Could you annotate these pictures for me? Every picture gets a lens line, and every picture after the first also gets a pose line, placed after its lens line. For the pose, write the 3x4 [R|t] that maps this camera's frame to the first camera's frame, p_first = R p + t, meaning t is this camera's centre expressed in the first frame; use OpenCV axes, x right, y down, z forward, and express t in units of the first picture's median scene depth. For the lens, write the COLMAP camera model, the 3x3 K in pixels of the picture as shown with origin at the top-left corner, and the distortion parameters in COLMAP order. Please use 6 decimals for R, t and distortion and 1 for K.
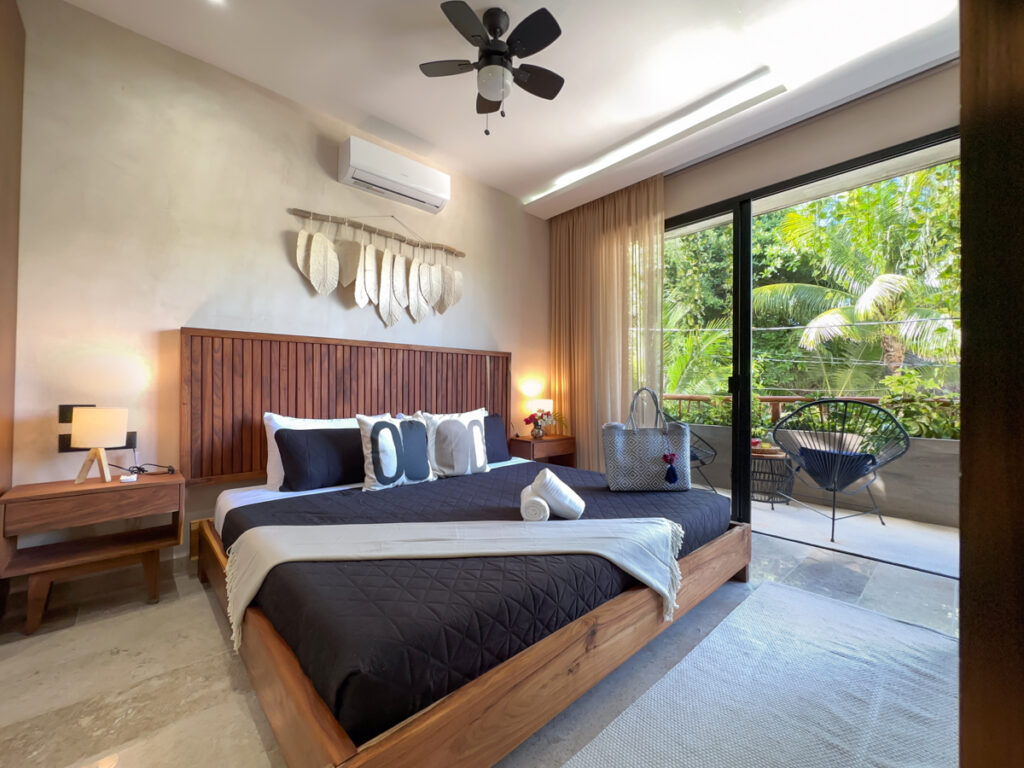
lens RADIAL K [[415.2, 0, 503.2], [0, 415.2, 387.4], [0, 0, 1]] dist [-0.002123, -0.000137]
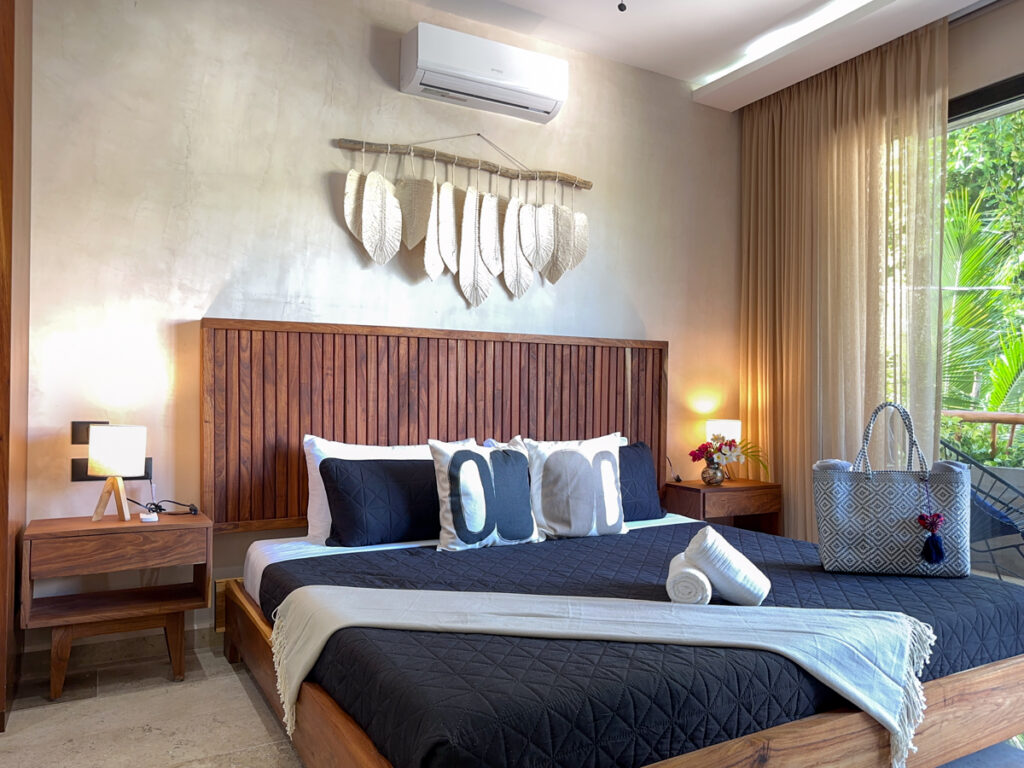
lens RADIAL K [[733.6, 0, 500.4], [0, 733.6, 402.1], [0, 0, 1]] dist [-0.001066, -0.000487]
pose [[0.974744, 0.004503, -0.223280, 0.032207], [-0.002475, 0.999953, 0.009362, -0.008247], [0.223312, -0.008573, 0.974709, -0.153576]]
